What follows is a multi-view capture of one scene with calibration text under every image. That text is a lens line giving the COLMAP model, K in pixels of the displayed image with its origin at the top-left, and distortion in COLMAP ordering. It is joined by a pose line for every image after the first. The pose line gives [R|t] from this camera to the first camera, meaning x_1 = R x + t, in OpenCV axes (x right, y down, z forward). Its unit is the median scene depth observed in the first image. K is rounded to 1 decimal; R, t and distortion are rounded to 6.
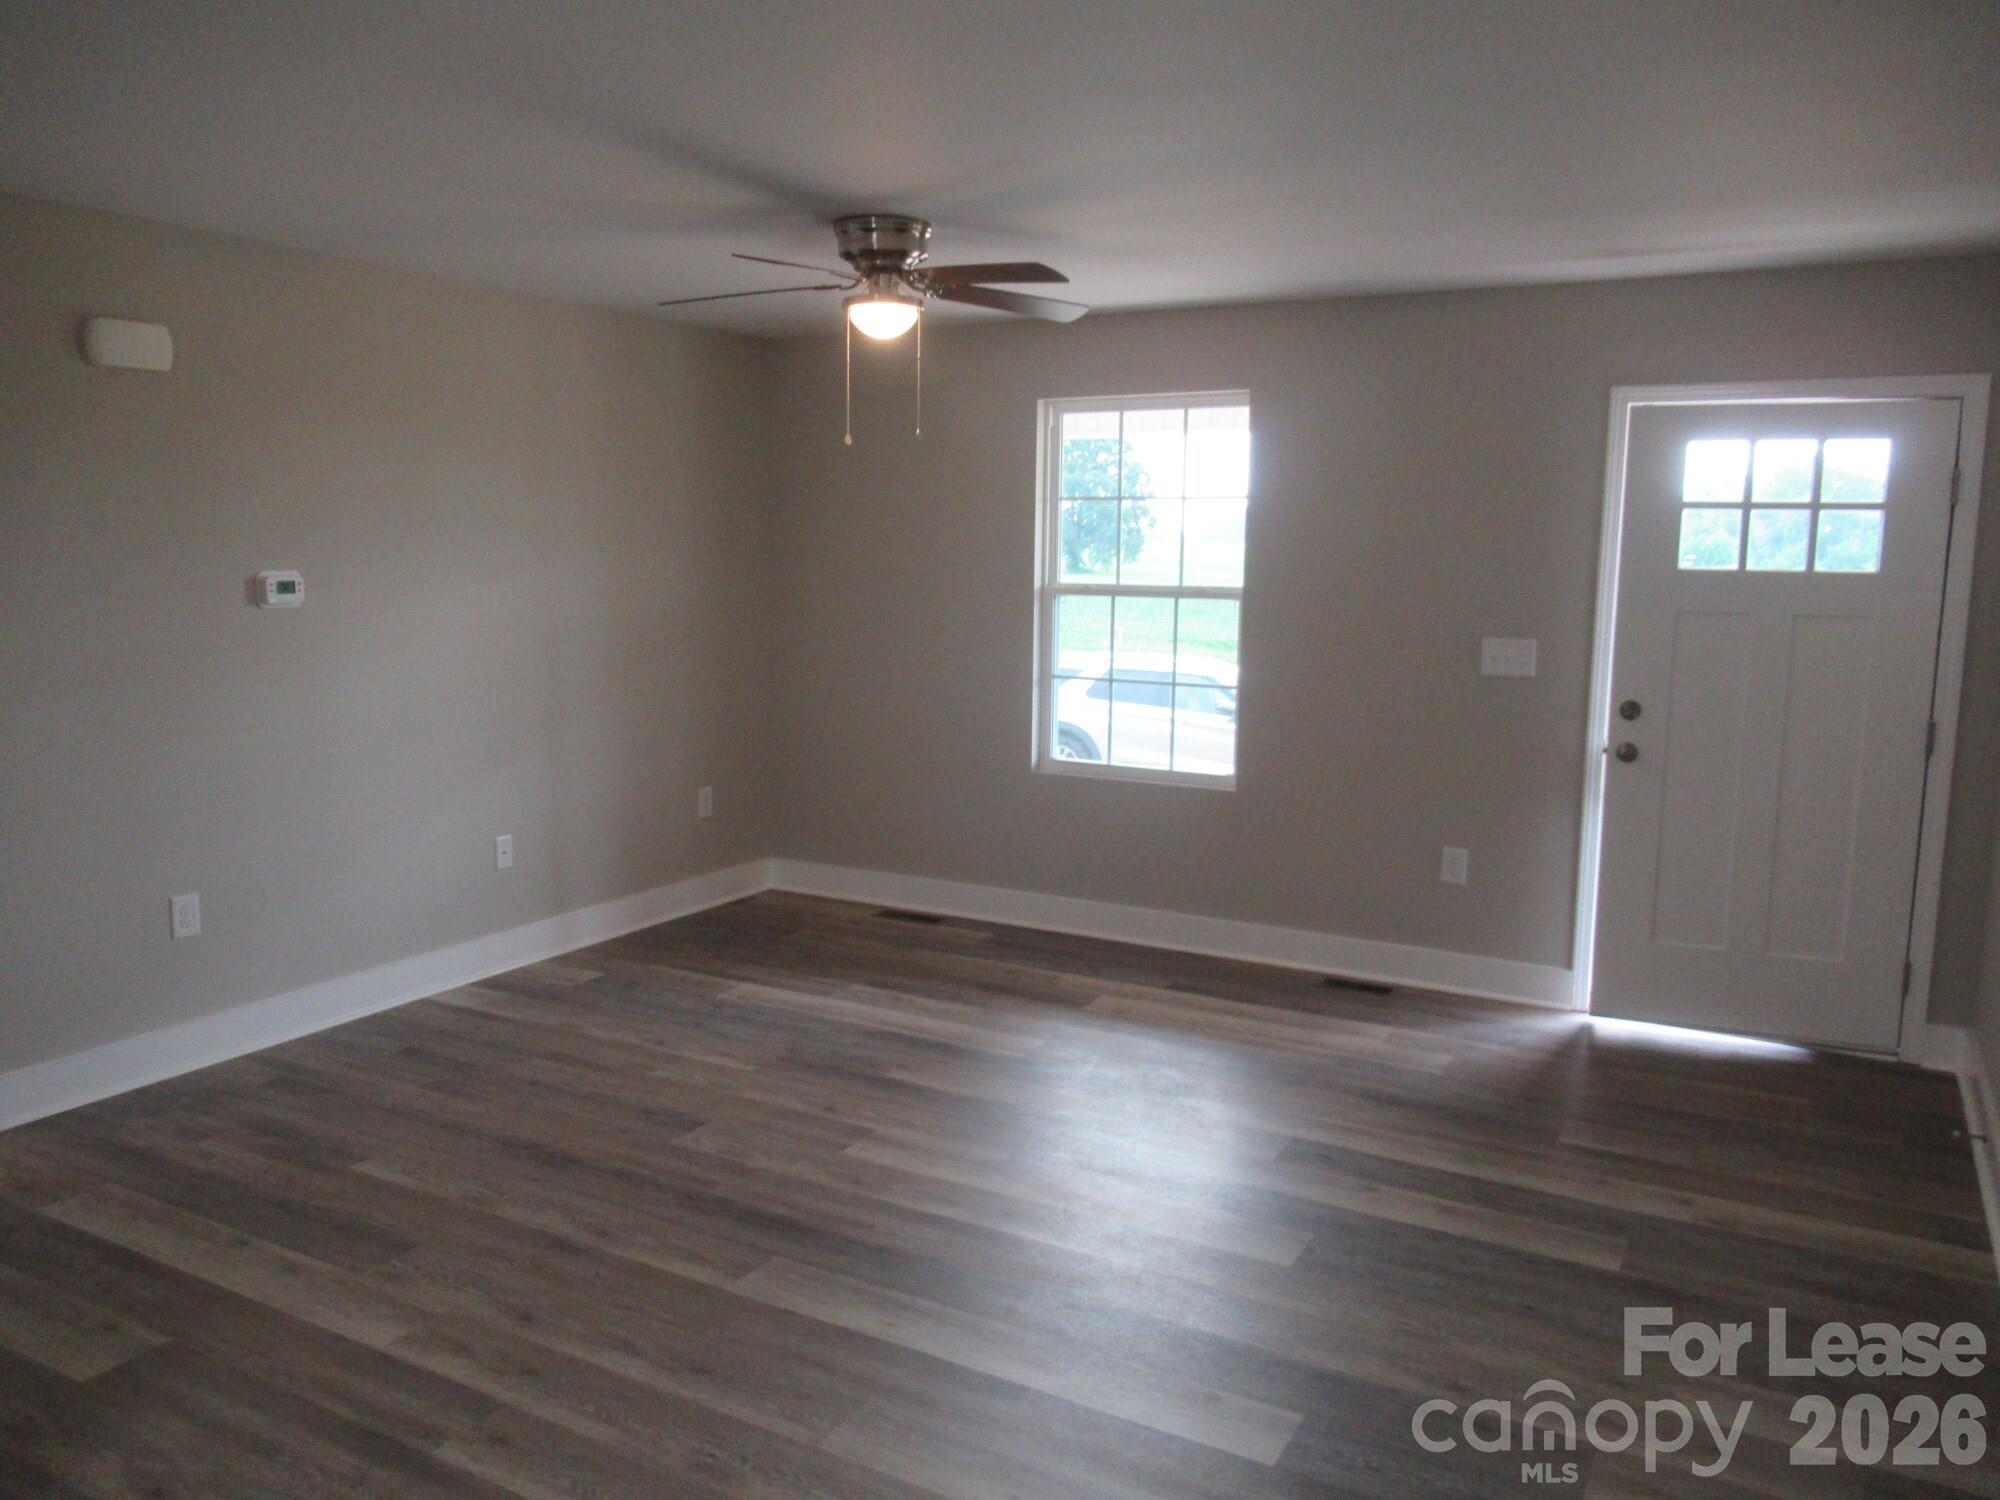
lens RADIAL K [[1495.2, 0, 982.3], [0, 1495.2, 746.5], [0, 0, 1]] dist [-0.005510, -0.010386]
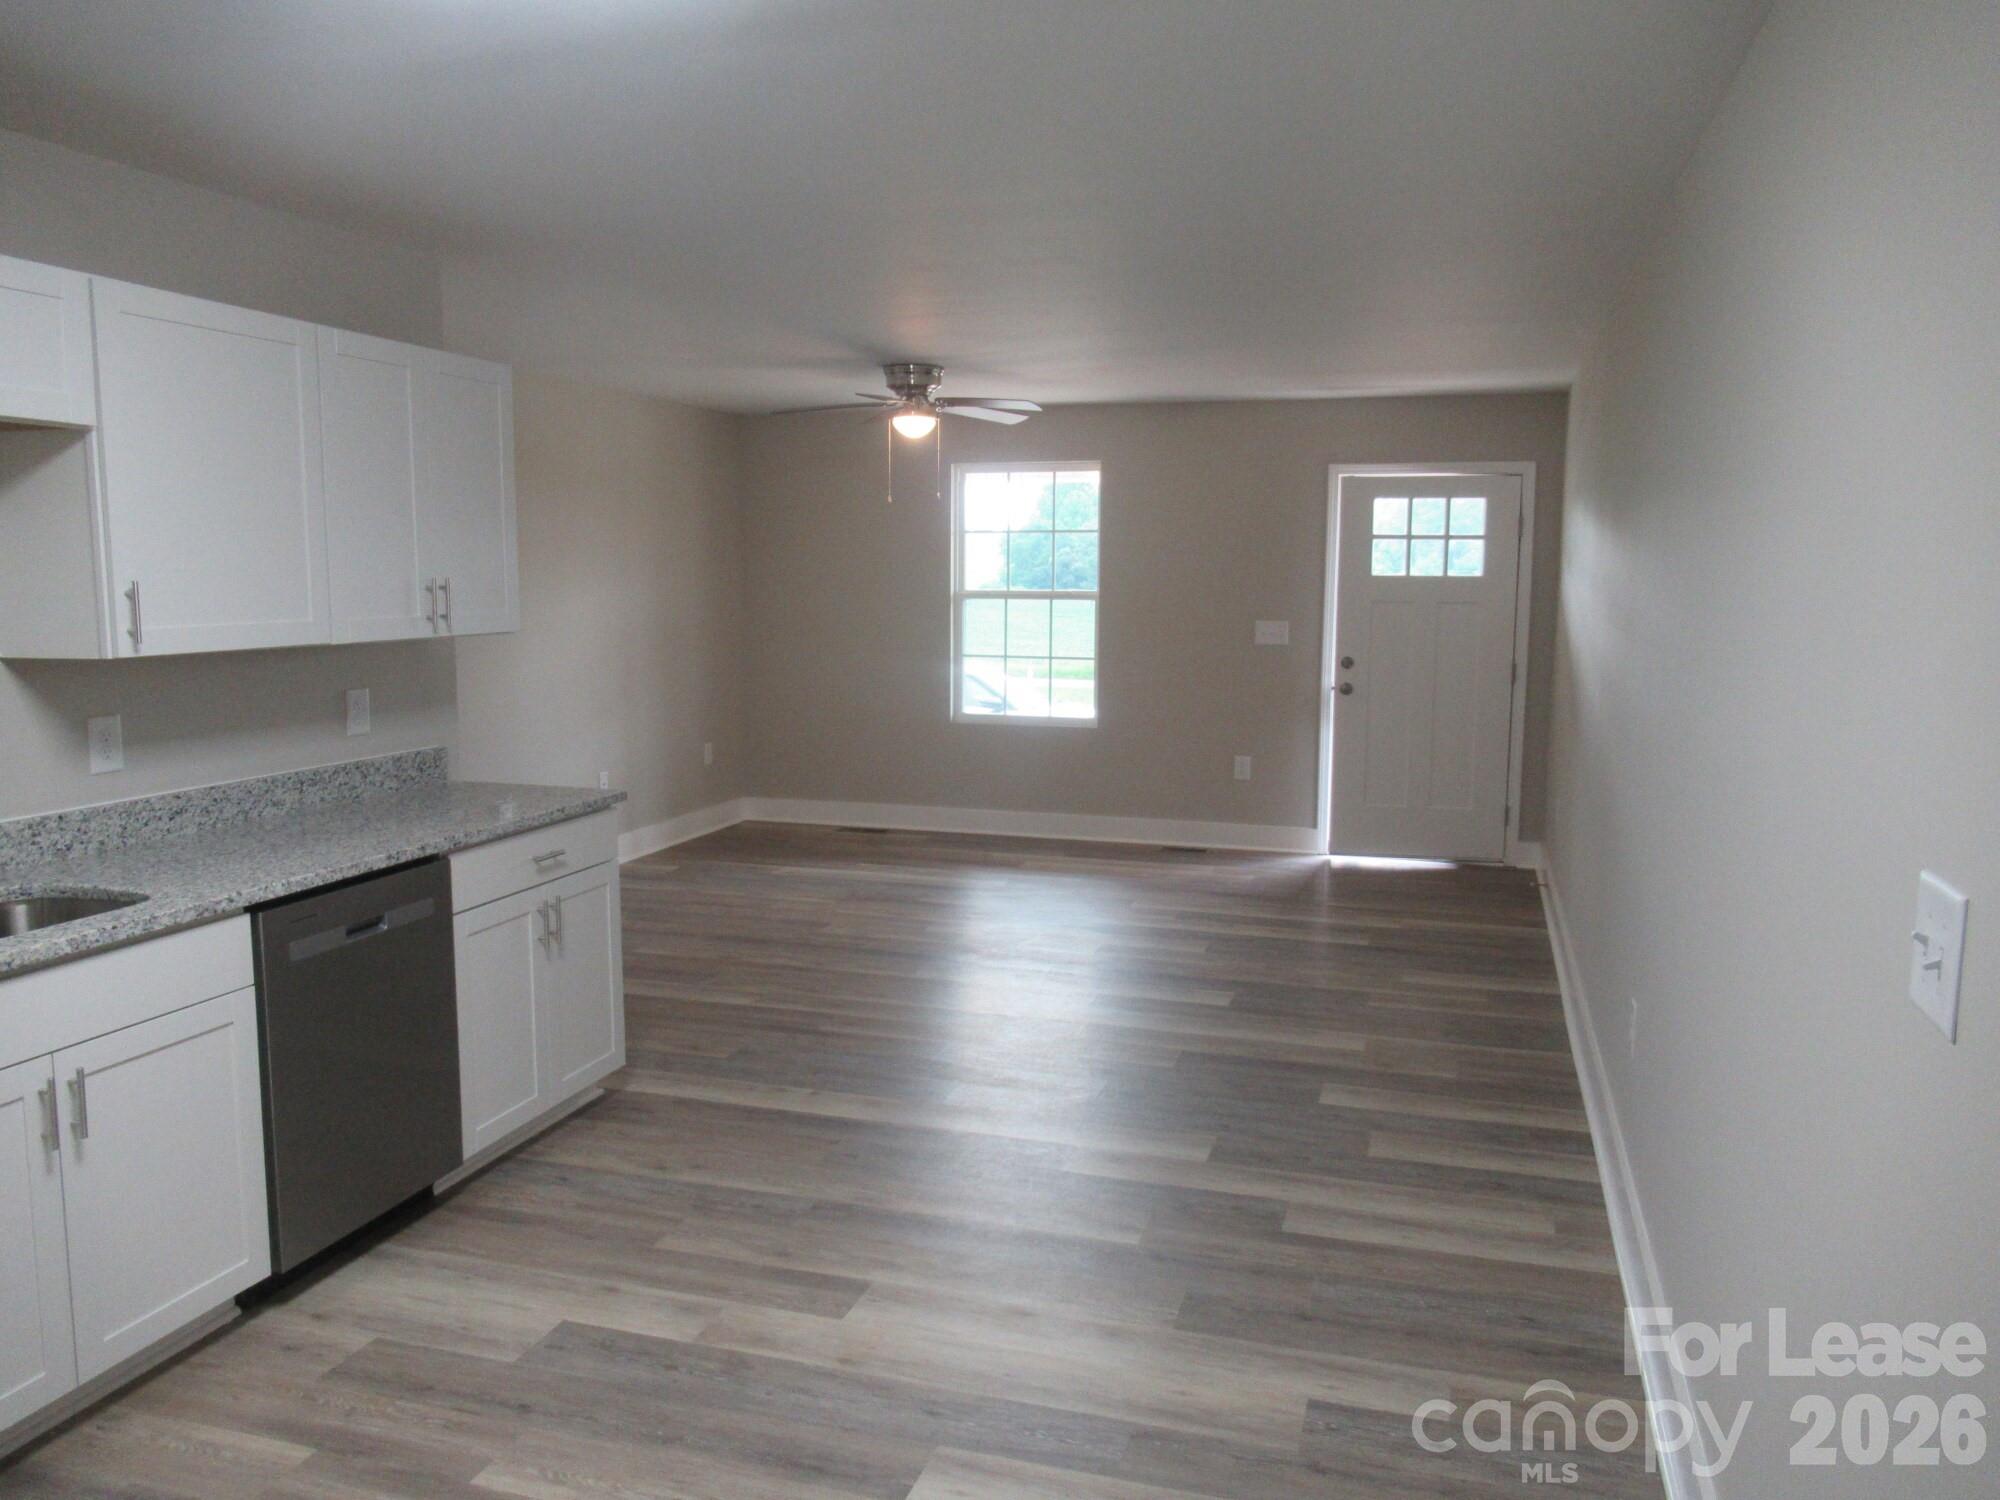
lens RADIAL K [[1495.2, 0, 995.6], [0, 1495.2, 746.1], [0, 0, 1]] dist [-0.005510, -0.010386]
pose [[0.977646, -0.032818, 0.207682, -0.319082], [0.035054, 0.999360, -0.007090, 0.073365], [-0.207316, 0.014211, 0.978171, -0.580463]]
